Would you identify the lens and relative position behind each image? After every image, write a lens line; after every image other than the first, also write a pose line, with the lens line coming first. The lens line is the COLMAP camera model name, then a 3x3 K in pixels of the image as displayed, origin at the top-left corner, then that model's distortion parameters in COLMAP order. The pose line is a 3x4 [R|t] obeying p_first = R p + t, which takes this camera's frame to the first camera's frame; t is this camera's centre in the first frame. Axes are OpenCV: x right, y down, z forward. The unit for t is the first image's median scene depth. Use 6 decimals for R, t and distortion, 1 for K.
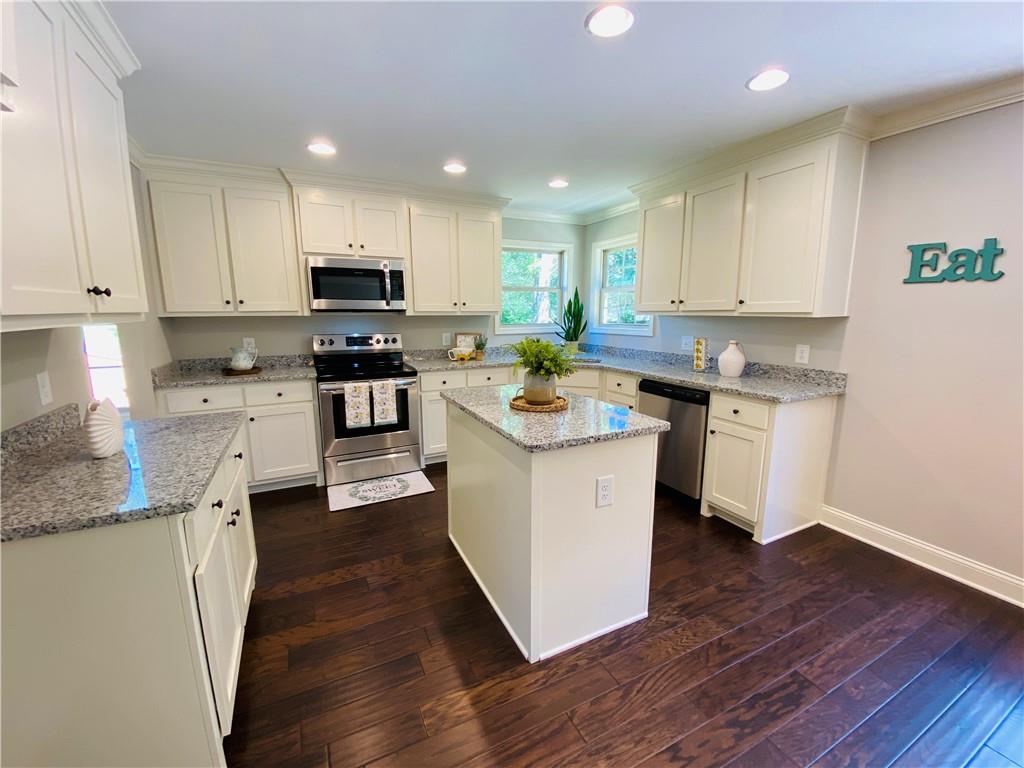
lens RADIAL K [[418.1, 0, 512.4], [0, 418.1, 381.5], [0, 0, 1]] dist [0.047517, -0.035944]
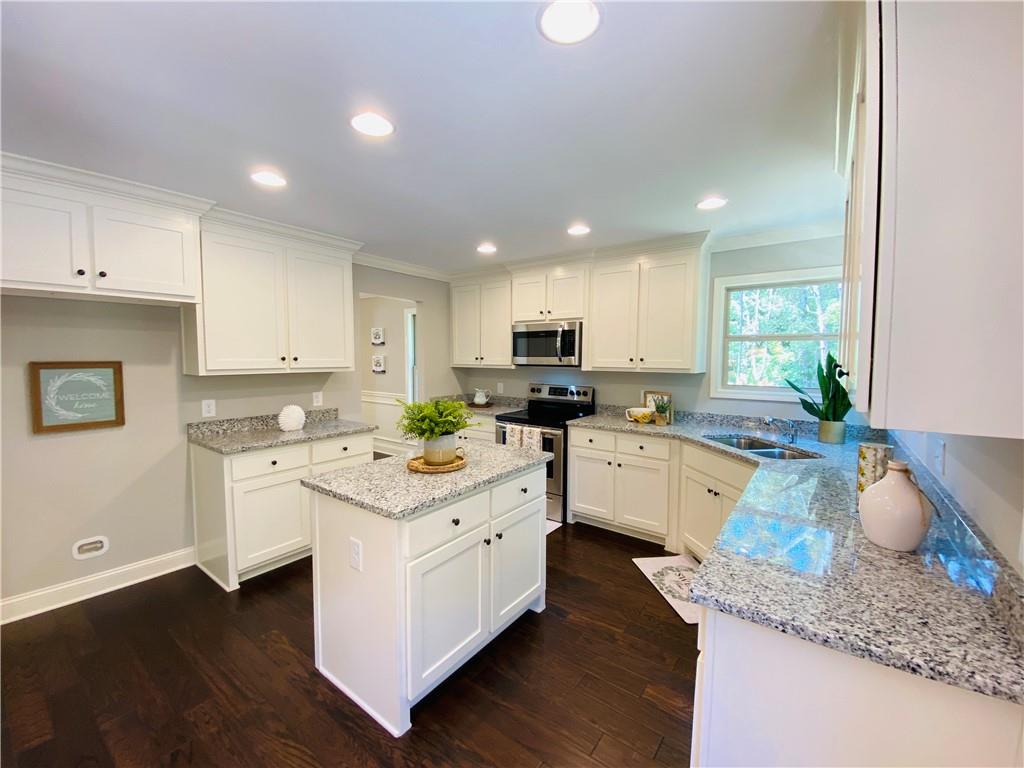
lens RADIAL K [[418.1, 0, 512.4], [0, 418.1, 381.5], [0, 0, 1]] dist [0.047517, -0.035944]
pose [[0.439672, 0.059155, -0.896208, 0.654476], [-0.152483, 0.988260, -0.009576, -0.101804], [0.885120, 0.140867, 0.443531, 0.420431]]
